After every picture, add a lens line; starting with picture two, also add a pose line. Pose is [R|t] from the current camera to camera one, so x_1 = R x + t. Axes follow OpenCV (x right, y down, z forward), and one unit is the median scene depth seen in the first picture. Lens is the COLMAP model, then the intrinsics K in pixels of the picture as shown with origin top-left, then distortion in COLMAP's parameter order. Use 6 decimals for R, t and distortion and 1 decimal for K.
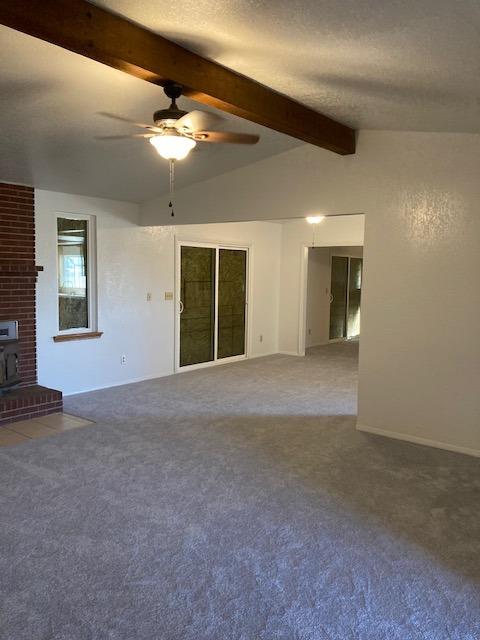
lens RADIAL K [[528.3, 0, 241.7], [0, 528.3, 315.6], [0, 0, 1]] dist [0.031680, -0.037428]
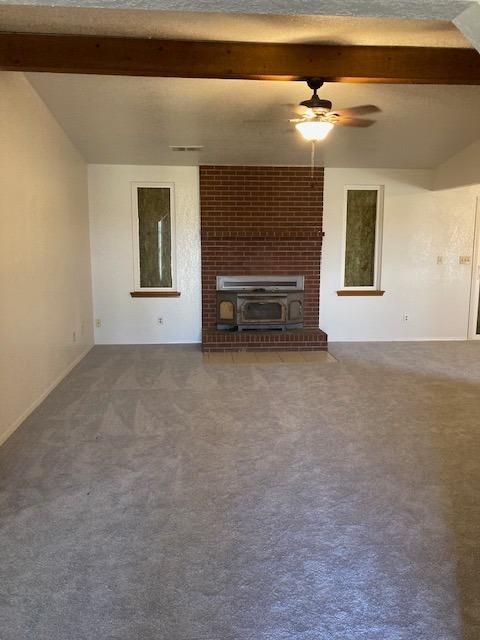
lens RADIAL K [[524.7, 0, 240.0], [0, 524.7, 320.0], [0, 0, 1]] dist [0.123085, -0.226265]
pose [[0.681992, 0.101951, -0.724219, 0.480198], [-0.053722, 0.994544, 0.089416, 0.012430], [0.729384, -0.022074, 0.683749, 0.017292]]
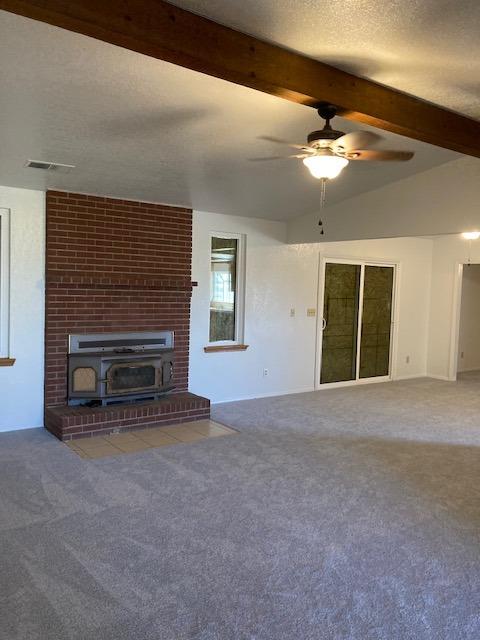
lens RADIAL K [[528.3, 0, 241.7], [0, 528.3, 315.6], [0, 0, 1]] dist [0.031680, -0.037428]
pose [[0.964768, 0.028733, -0.261527, -0.007147], [-0.036920, 0.998968, -0.026444, 0.000647], [0.260498, 0.035168, 0.964834, -0.009495]]
